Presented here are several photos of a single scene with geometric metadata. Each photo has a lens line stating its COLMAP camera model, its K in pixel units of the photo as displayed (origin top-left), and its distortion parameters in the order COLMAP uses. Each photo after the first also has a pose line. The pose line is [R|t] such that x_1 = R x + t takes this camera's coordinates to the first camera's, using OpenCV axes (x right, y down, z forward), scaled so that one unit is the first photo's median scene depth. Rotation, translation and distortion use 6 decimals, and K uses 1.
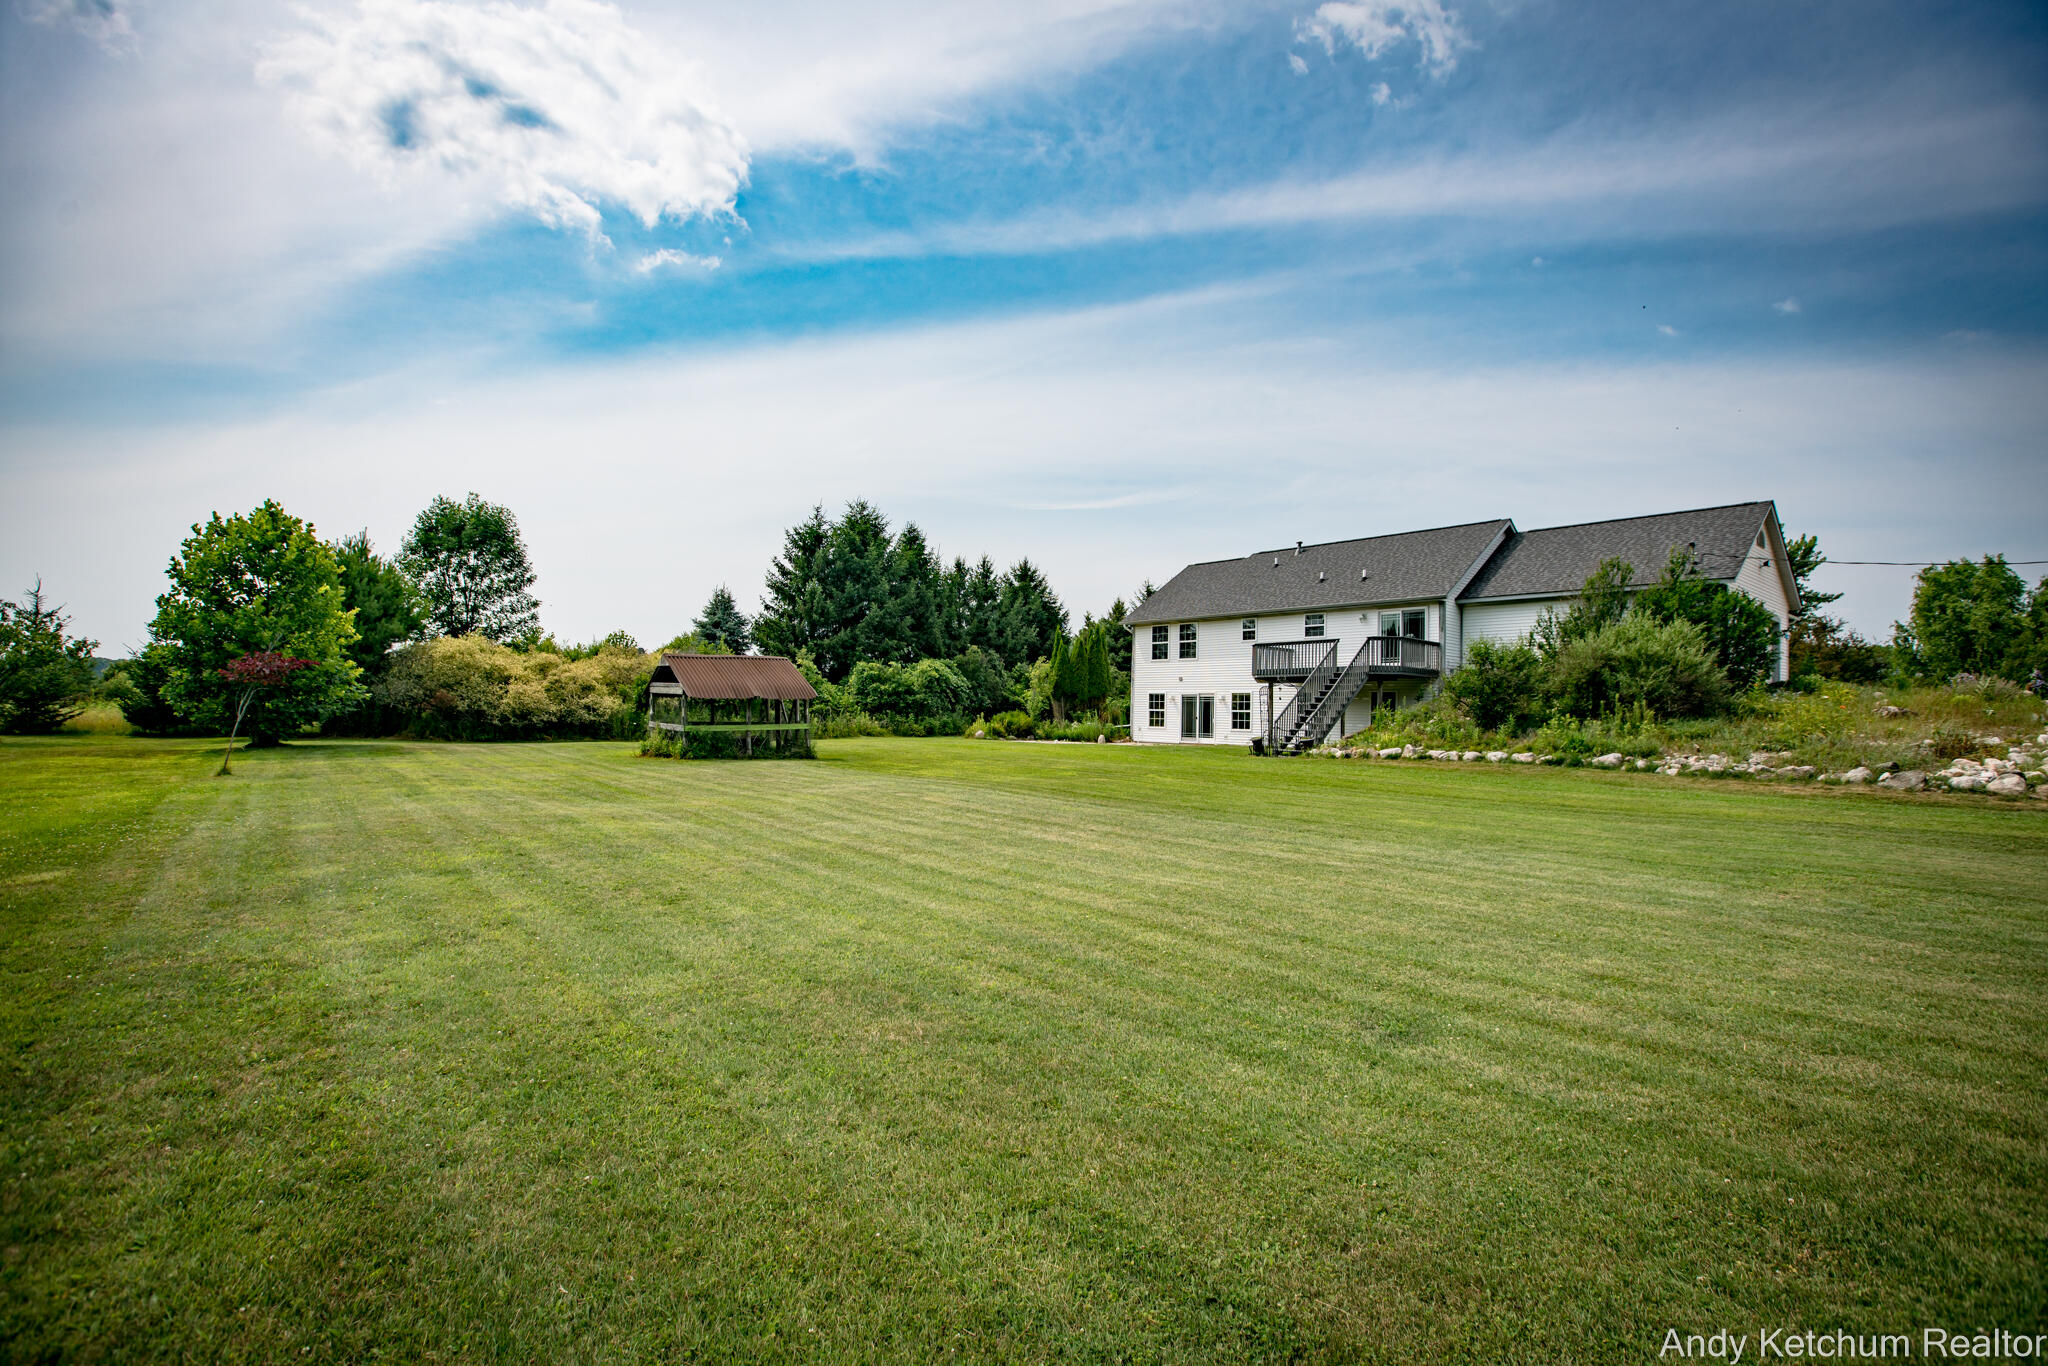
lens RADIAL K [[928.1, 0, 1024.2], [0, 928.1, 690.2], [0, 0, 1]] dist [-0.000375, -0.000014]
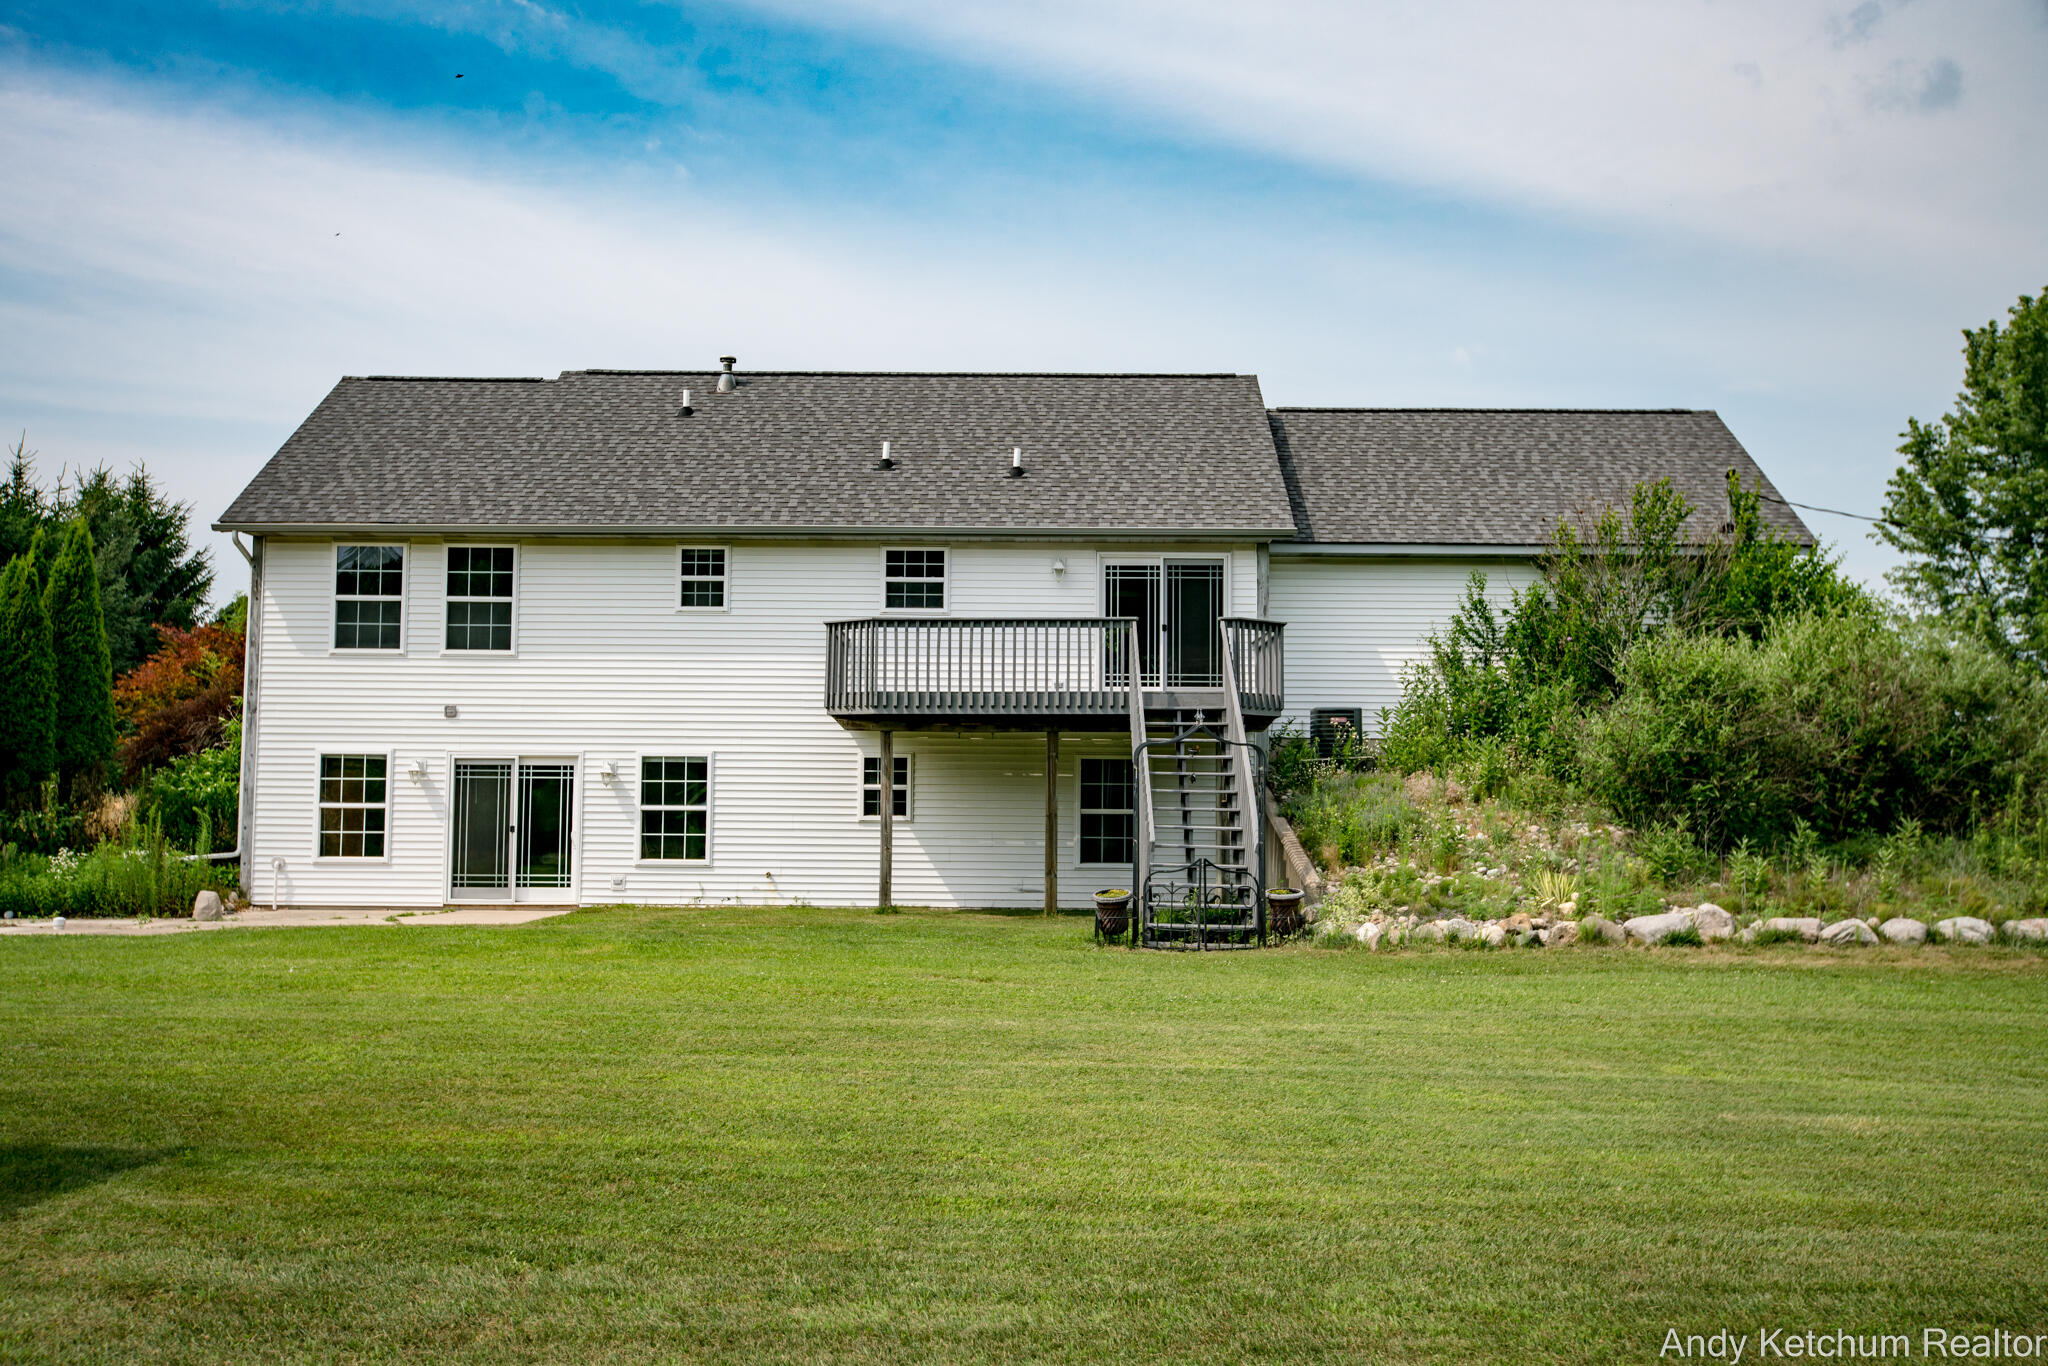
lens RADIAL K [[1975.1, 0, 1021.1], [0, 1975.1, 678.6], [0, 0, 1]] dist [0.022879, 0.000000]
pose [[0.671590, 0.036285, 0.740034, -0.222844], [-0.013616, 0.999236, -0.036638, -0.000767], [-0.740798, 0.014529, 0.671570, 0.382425]]
